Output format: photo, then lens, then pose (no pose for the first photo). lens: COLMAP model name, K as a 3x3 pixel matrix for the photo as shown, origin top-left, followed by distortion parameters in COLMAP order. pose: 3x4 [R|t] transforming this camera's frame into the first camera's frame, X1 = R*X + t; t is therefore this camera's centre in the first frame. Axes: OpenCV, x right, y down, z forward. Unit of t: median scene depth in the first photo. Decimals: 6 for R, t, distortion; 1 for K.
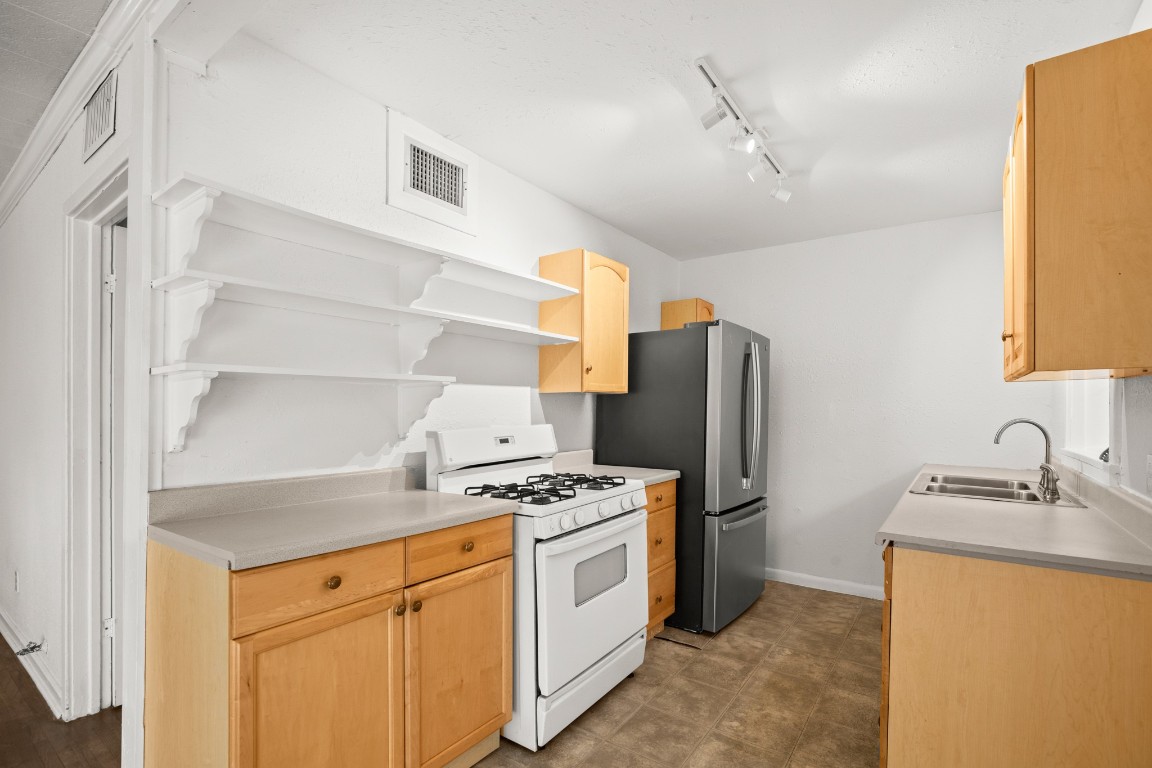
lens RADIAL K [[527.0, 0, 598.7], [0, 527.0, 409.7], [0, 0, 1]] dist [-0.015894, 0.002123]
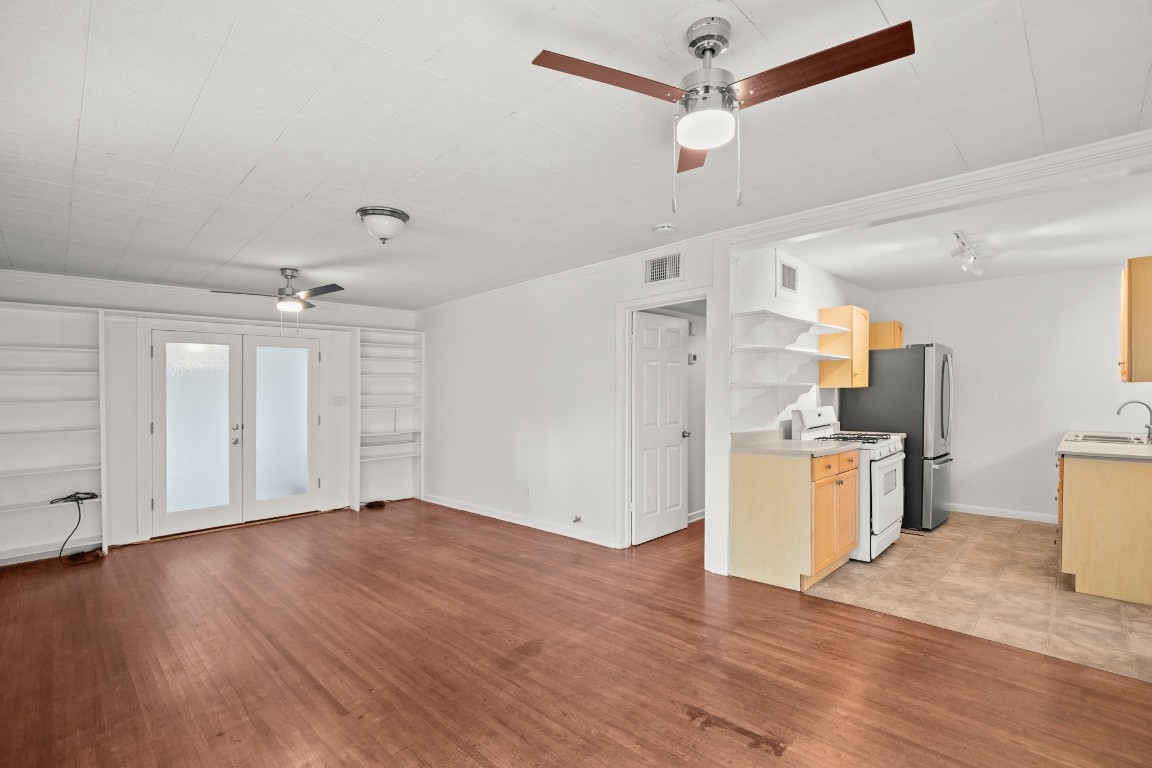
lens RADIAL K [[527.0, 0, 592.3], [0, 527.0, 399.3], [0, 0, 1]] dist [-0.015894, 0.002123]
pose [[0.987912, -0.009744, -0.154712, -0.638886], [0.011252, 0.999897, 0.008877, -0.020639], [0.154610, -0.010511, 0.987920, -0.892777]]
